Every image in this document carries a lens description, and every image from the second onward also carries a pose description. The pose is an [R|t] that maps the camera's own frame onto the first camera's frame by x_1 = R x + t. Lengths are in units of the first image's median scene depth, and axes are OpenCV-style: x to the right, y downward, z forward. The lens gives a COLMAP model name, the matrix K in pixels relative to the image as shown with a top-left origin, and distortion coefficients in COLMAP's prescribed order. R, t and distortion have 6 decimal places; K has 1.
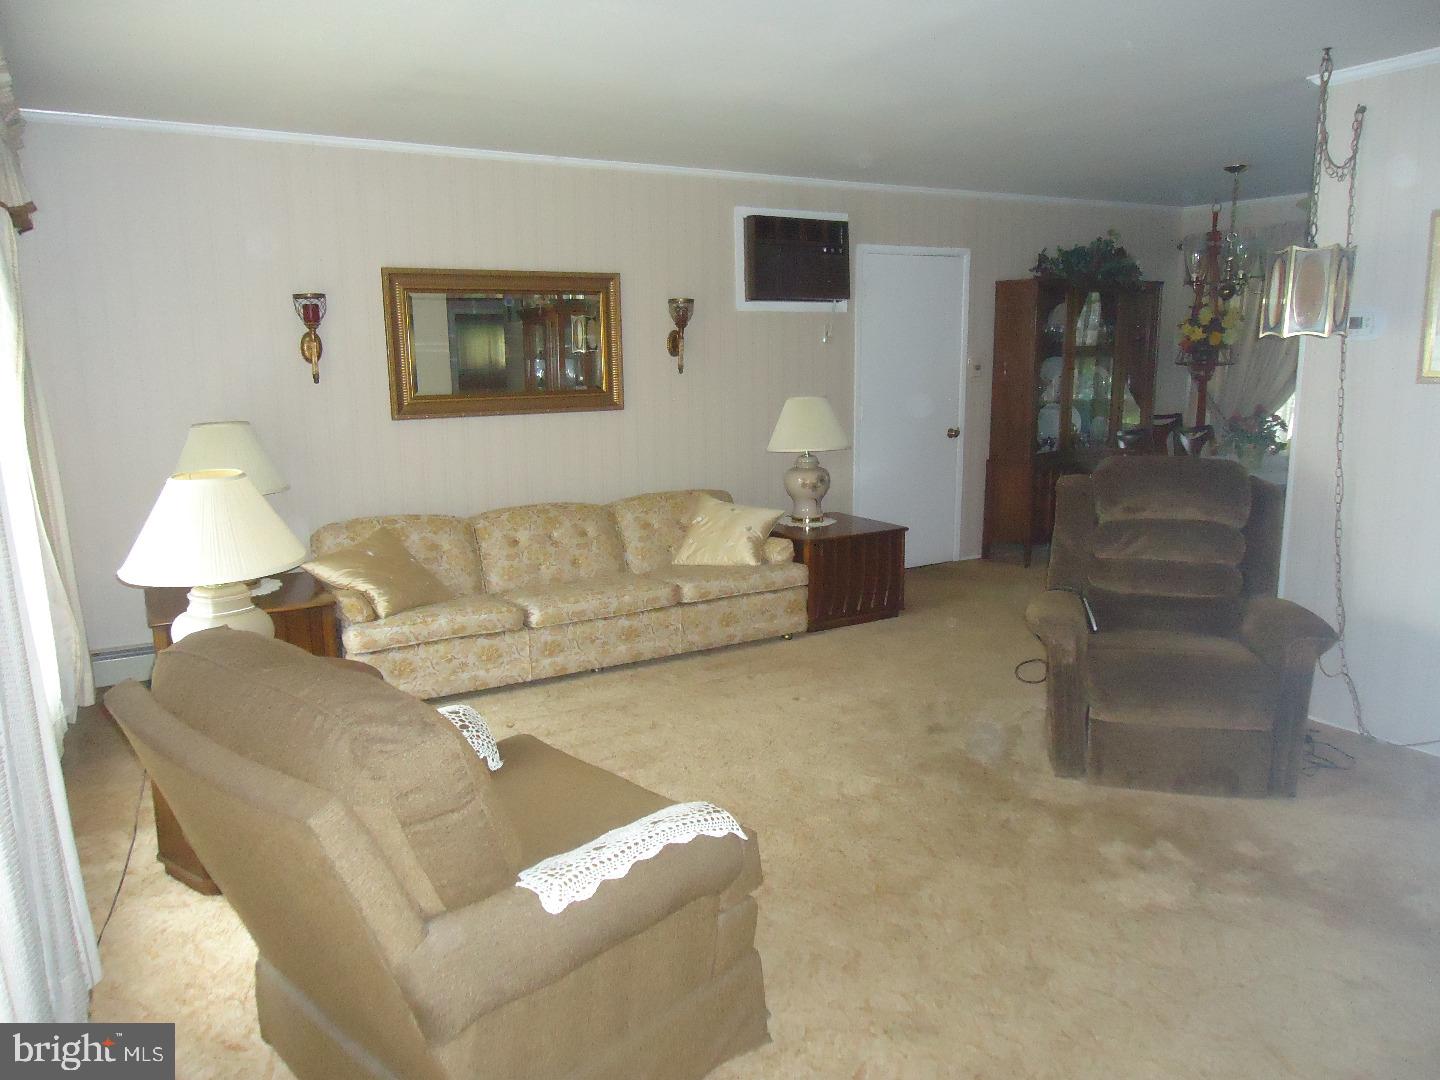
lens RADIAL K [[1066.2, 0, 723.9], [0, 1066.2, 546.2], [0, 0, 1]] dist [0.009947, -0.001010]
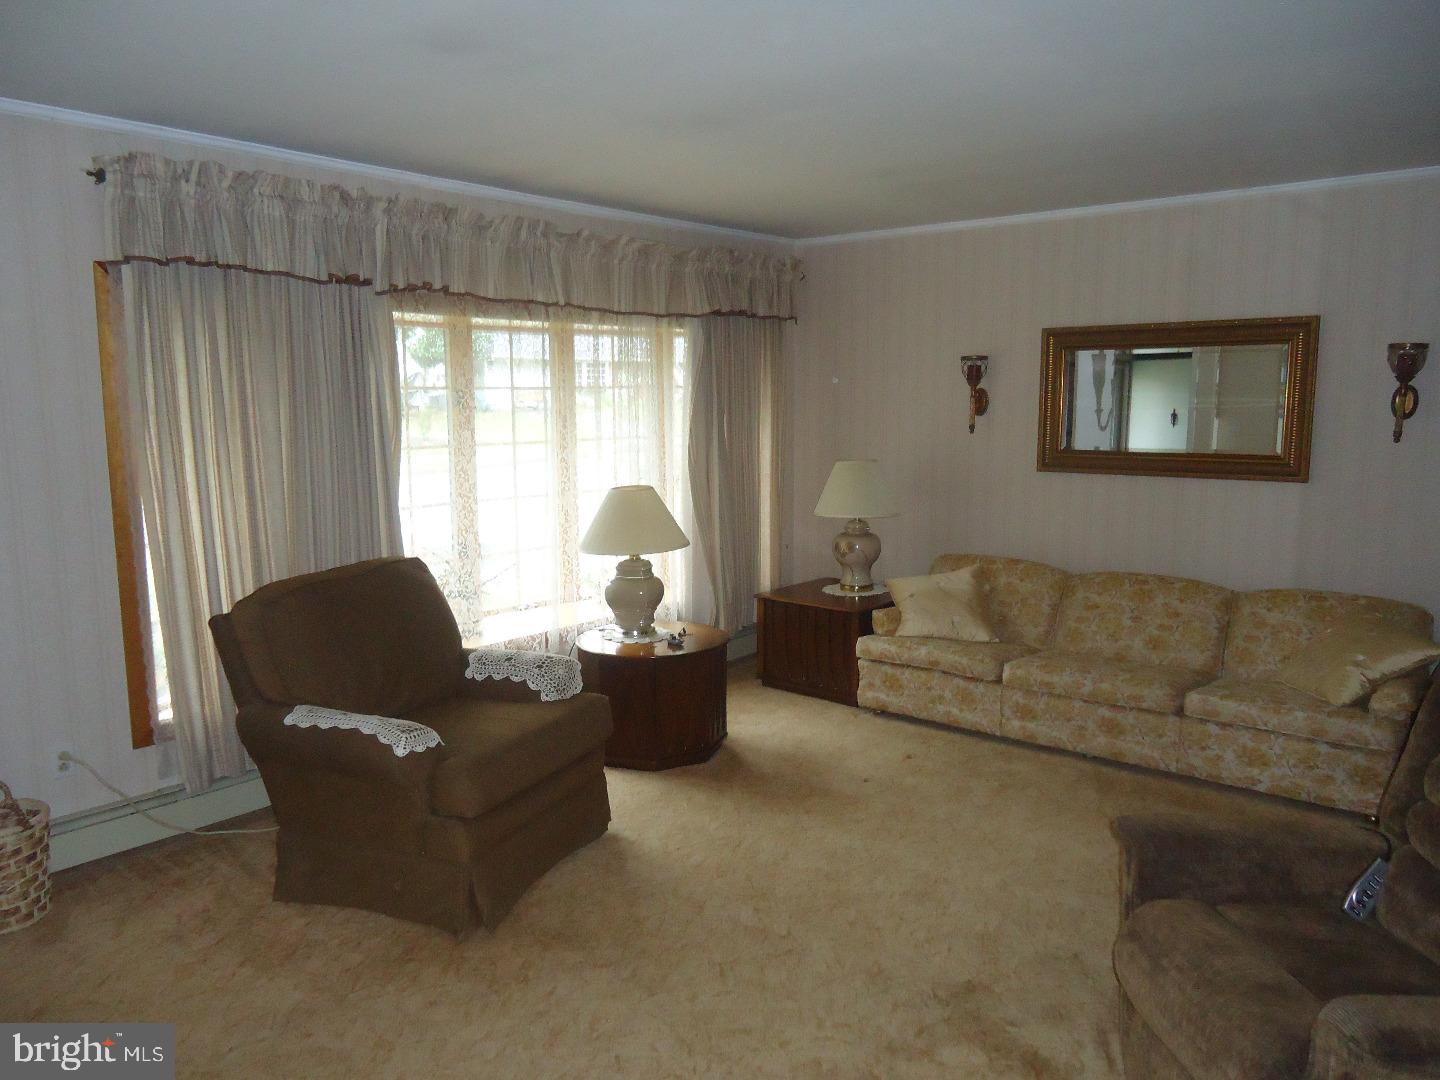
lens RADIAL K [[1066.2, 0, 722.3], [0, 1066.2, 542.9], [0, 0, 1]] dist [0.009947, -0.001010]
pose [[0.337528, 0.136572, -0.931355, 0.629785], [-0.181847, 0.980241, 0.077838, -0.080778], [0.923583, 0.143091, 0.355694, 0.377682]]
